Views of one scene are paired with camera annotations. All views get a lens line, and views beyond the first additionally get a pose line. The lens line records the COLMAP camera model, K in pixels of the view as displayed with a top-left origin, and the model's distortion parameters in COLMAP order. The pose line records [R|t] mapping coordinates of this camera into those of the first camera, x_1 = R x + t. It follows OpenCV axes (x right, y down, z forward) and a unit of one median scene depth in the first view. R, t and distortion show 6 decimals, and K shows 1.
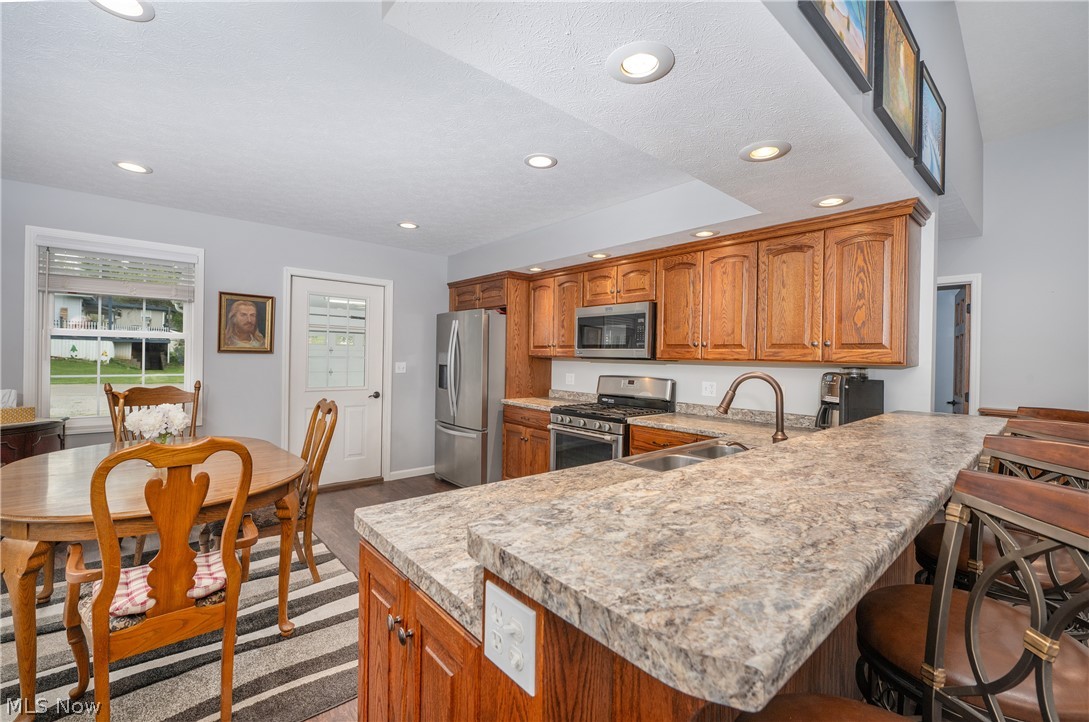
lens RADIAL K [[460.5, 0, 544.5], [0, 460.5, 361.0], [0, 0, 1]] dist [-0.035536, -0.000056]
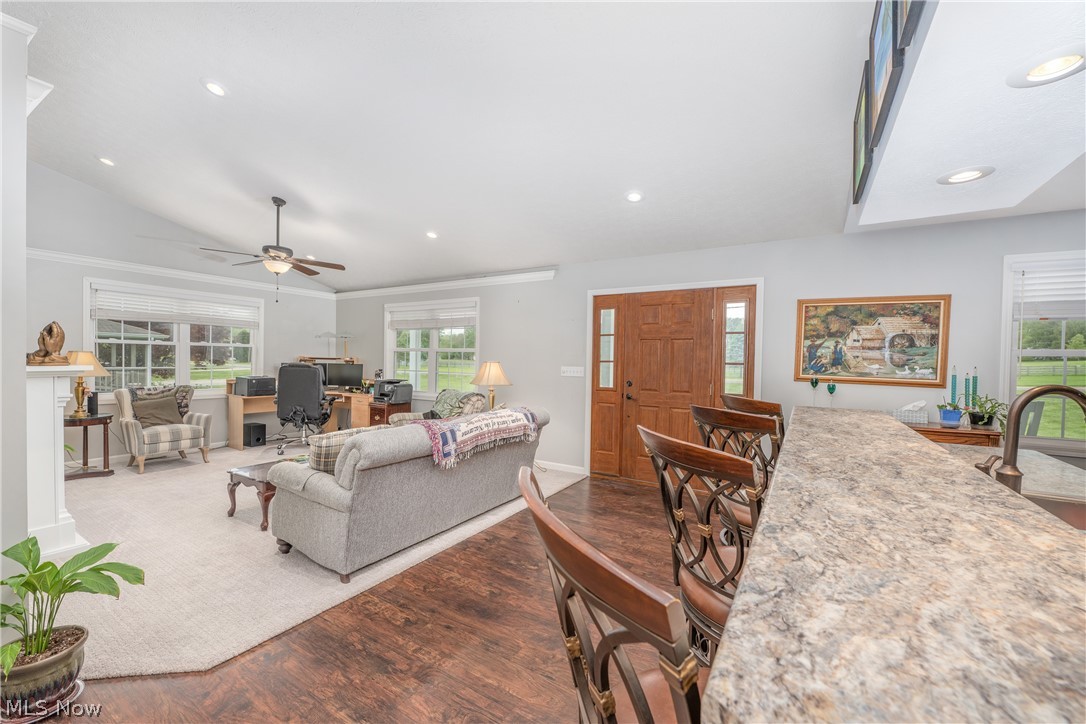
lens RADIAL K [[434.1, 0, 543.0], [0, 434.1, 362.0], [0, 0, 1]] dist [-0.000194, -0.000166]
pose [[-0.950955, -0.033912, -0.307466, 1.355013], [-0.036867, 0.999313, 0.003806, 0.006032], [0.307126, 0.014954, -0.951552, 1.522677]]
